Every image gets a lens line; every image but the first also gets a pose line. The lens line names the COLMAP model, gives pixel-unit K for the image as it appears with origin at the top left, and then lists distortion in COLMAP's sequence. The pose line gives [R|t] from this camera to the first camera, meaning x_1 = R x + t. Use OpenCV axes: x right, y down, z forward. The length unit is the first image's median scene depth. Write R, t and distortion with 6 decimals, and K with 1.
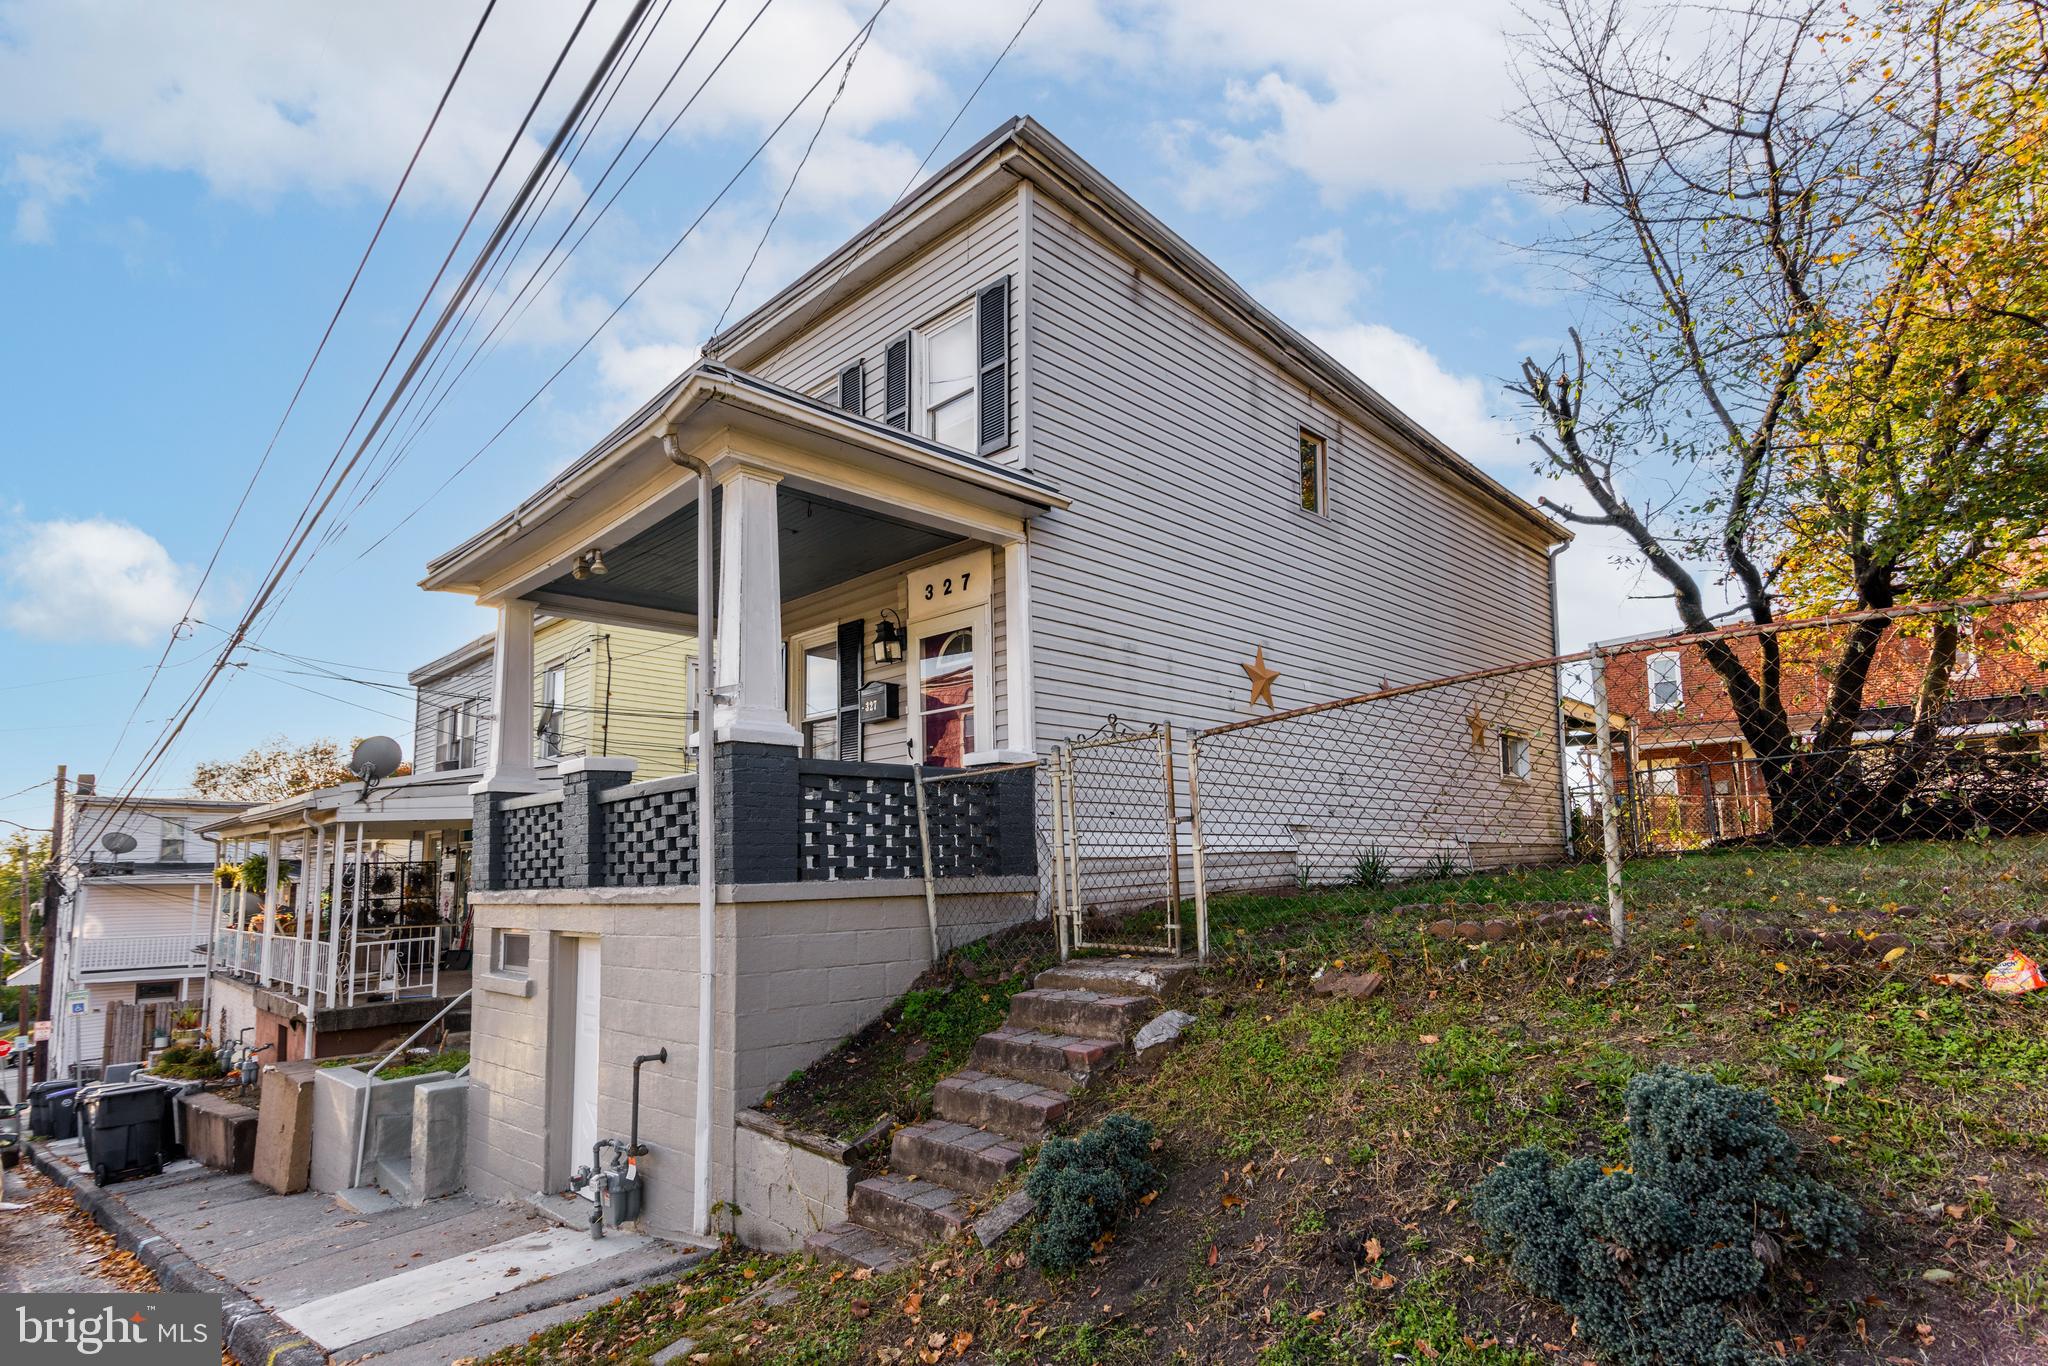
lens RADIAL K [[1073.0, 0, 999.2], [0, 1073.0, 726.6], [0, 0, 1]] dist [0.005415, 0.001067]
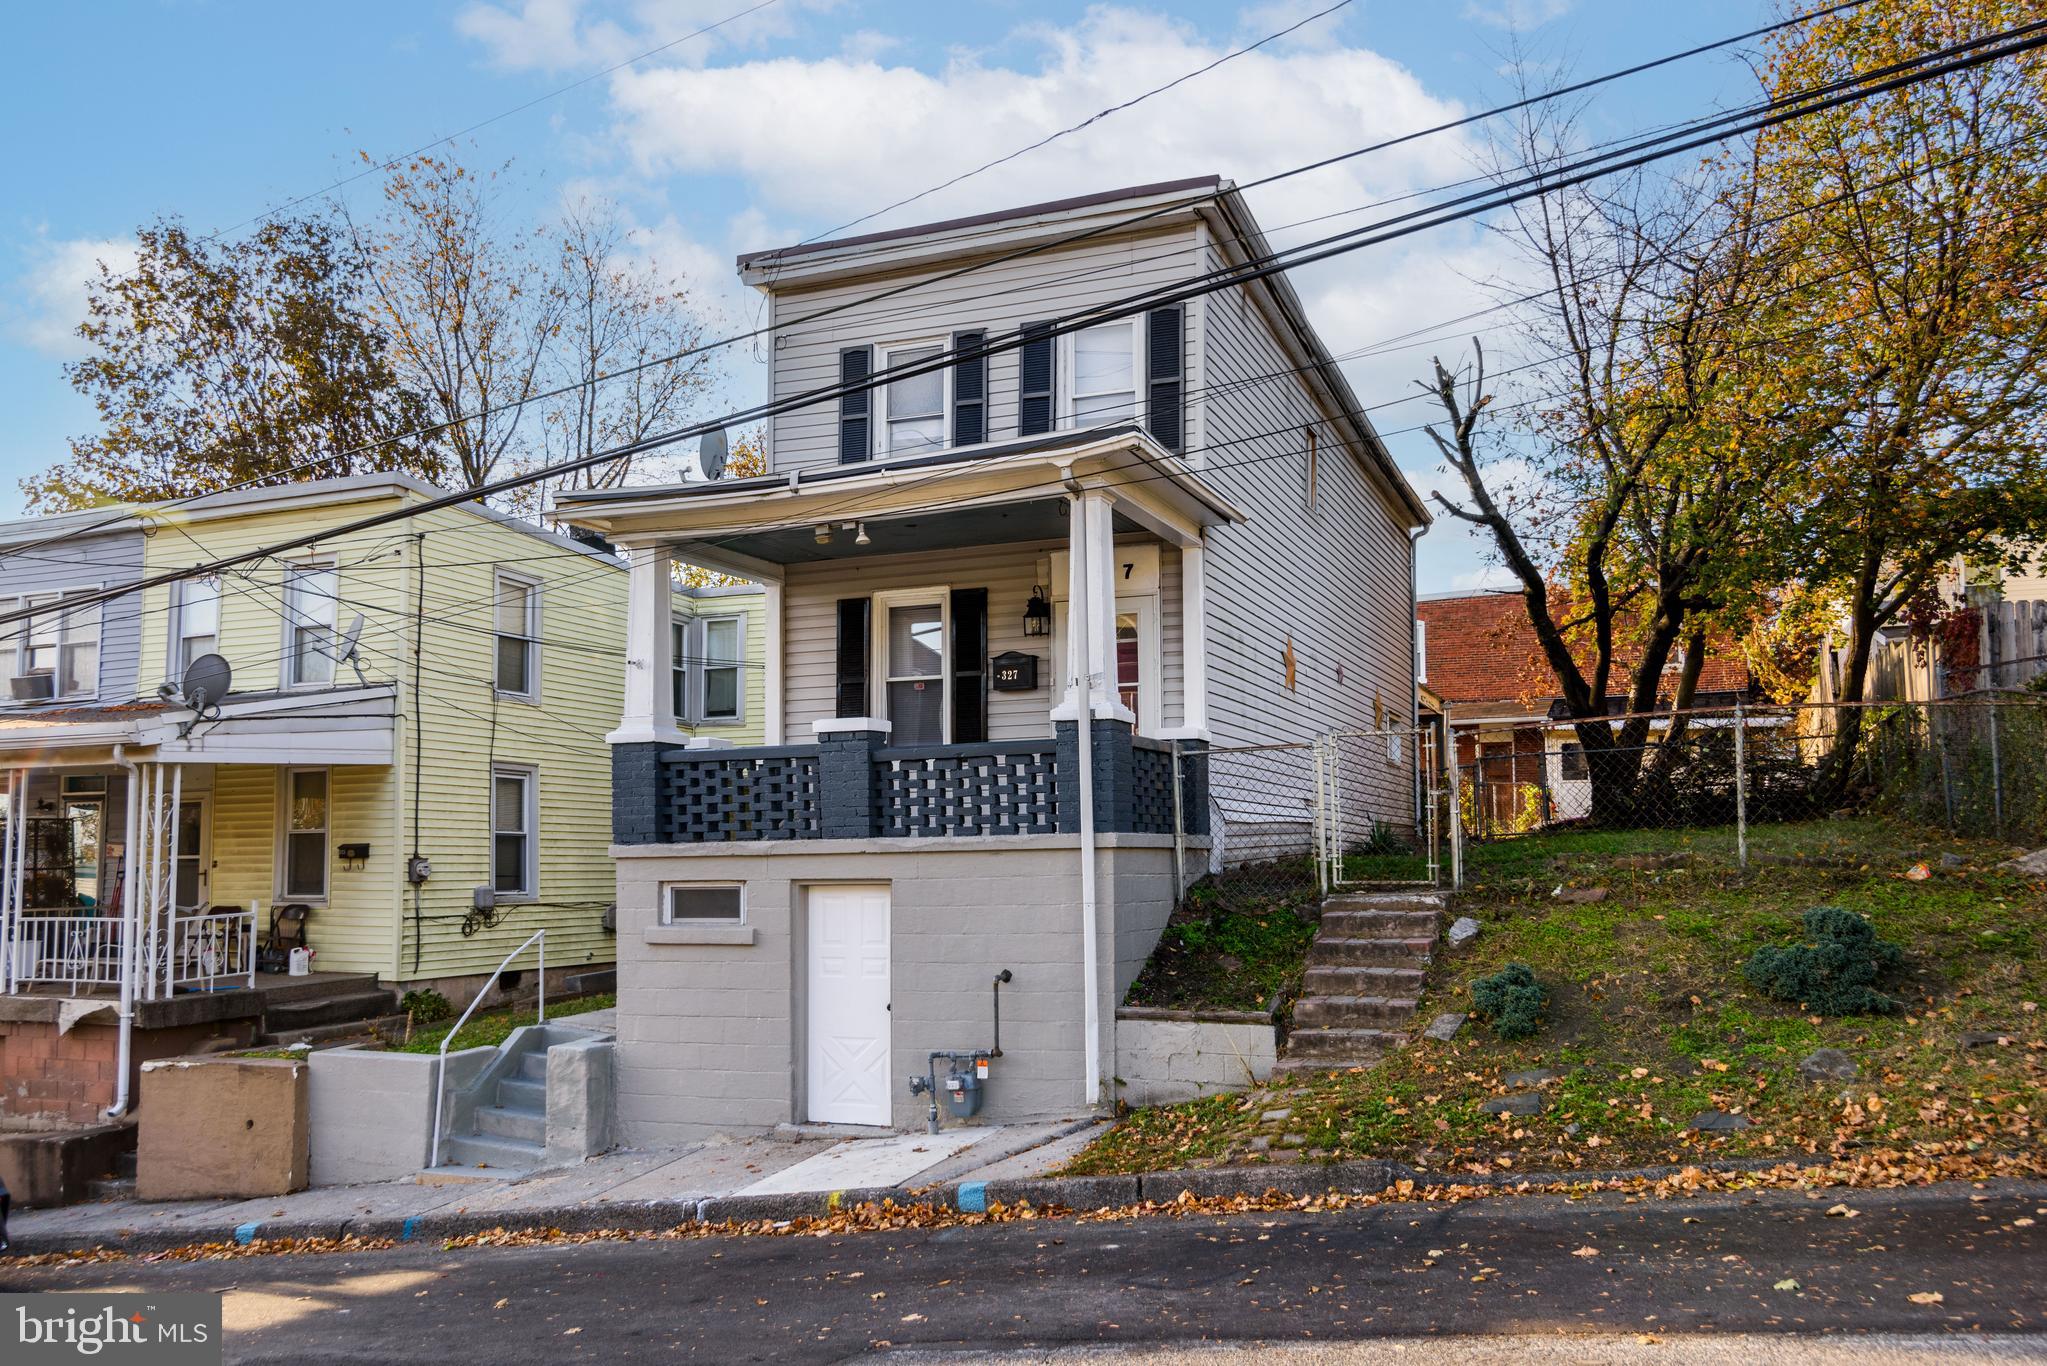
lens RADIAL K [[1653.0, 0, 1023.5], [0, 1653.0, 683.0], [0, 0, 1]] dist [0.005943, 0.003807]
pose [[0.917635, 0.054815, 0.393626, -0.804263], [-0.063004, 0.997982, 0.007903, -0.027123], [-0.392398, -0.032053, 0.919237, -0.533023]]
